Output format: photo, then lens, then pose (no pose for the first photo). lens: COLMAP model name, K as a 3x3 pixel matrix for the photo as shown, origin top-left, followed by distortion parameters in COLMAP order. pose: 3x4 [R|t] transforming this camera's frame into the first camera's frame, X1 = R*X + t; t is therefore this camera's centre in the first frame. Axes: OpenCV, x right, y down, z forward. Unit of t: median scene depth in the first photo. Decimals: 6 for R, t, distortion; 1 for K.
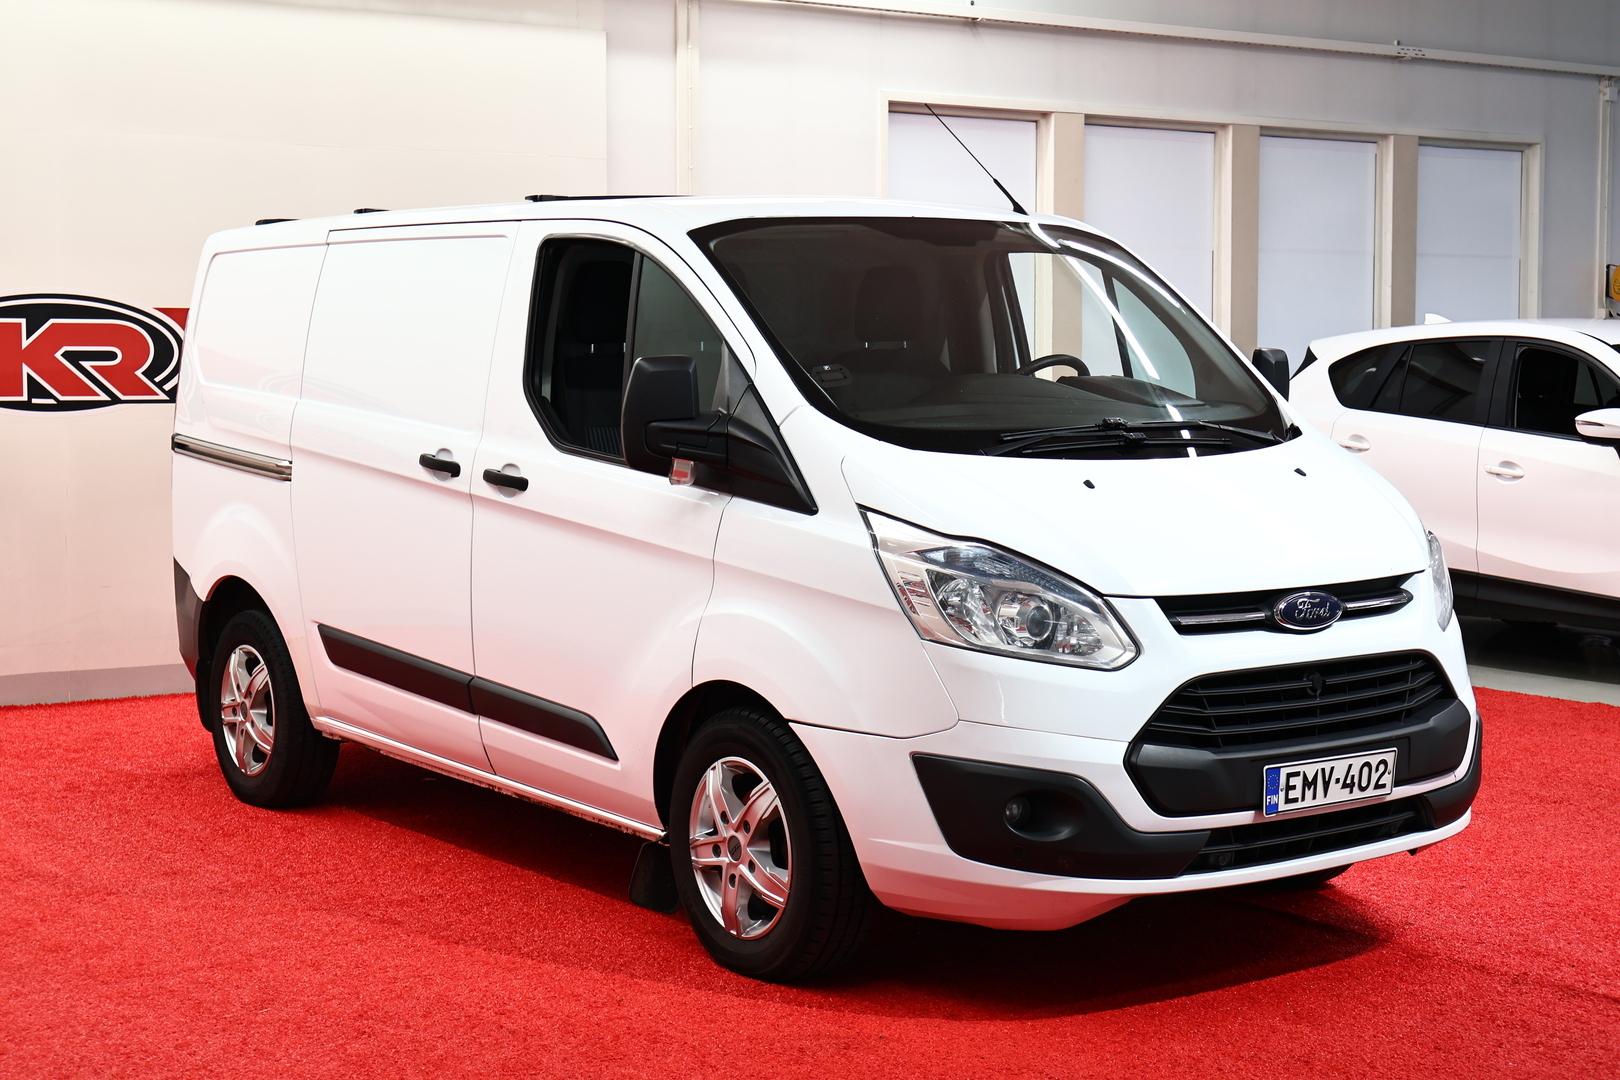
lens RADIAL K [[2806.6, 0, 804.6], [0, 2806.6, 525.9], [0, 0, 1]] dist [-0.062821, 0.000000]
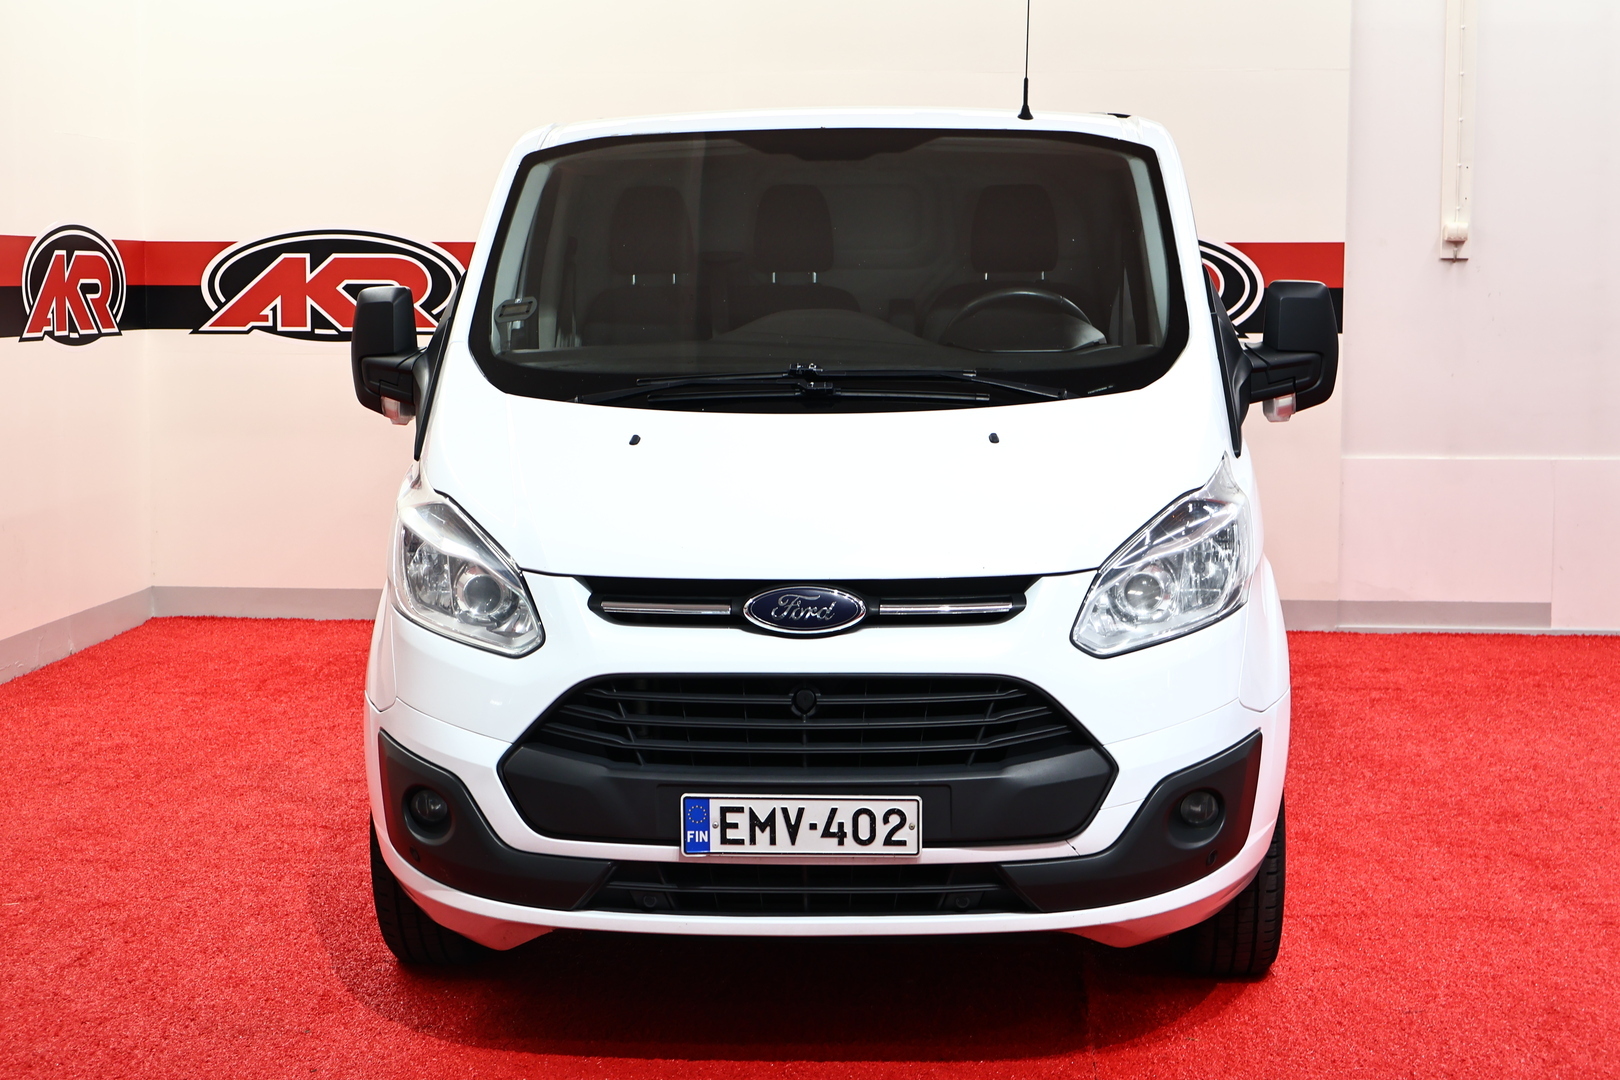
lens RADIAL K [[2806.6, 0, 806.7], [0, 2806.6, 553.3], [0, 0, 1]] dist [-0.062821, 0.000000]
pose [[0.730623, 0.064515, -0.679726, 0.709911], [-0.043506, 0.997902, 0.047951, -0.023360], [0.681394, -0.005462, 0.731897, 0.412536]]
